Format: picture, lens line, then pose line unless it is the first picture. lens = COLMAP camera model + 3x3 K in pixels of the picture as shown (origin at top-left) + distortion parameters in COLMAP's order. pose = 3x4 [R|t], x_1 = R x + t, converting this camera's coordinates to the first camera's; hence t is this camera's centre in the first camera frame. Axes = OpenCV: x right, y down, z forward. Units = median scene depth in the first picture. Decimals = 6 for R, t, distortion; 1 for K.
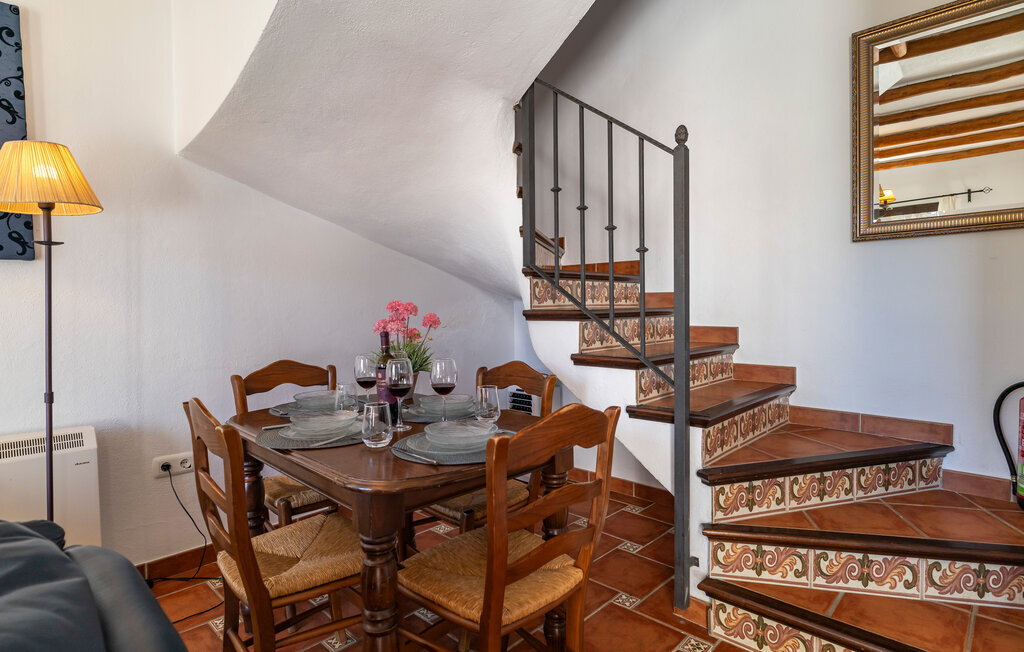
lens RADIAL K [[534.3, 0, 515.5], [0, 534.3, 323.0], [0, 0, 1]] dist [-0.022079, 0.000126]
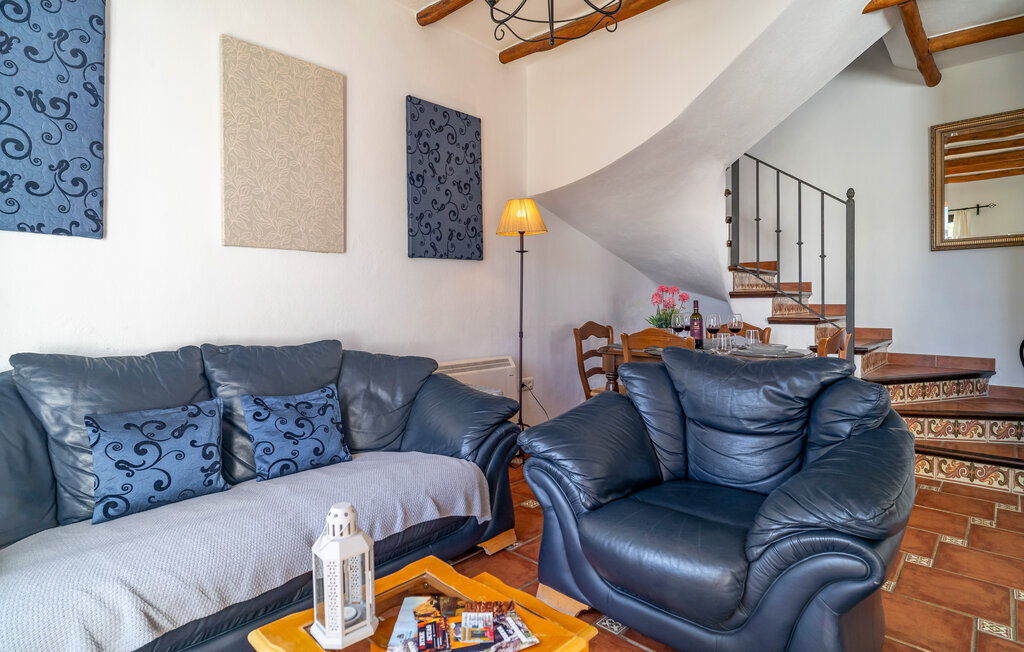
lens RADIAL K [[510.6, 0, 511.9], [0, 510.6, 313.2], [0, 0, 1]] dist [-0.028195, -0.000743]
pose [[0.999838, 0.003817, -0.017596, -0.710748], [-0.003989, 0.999945, -0.009727, 0.067415], [0.017558, 0.009796, 0.999798, -0.643009]]
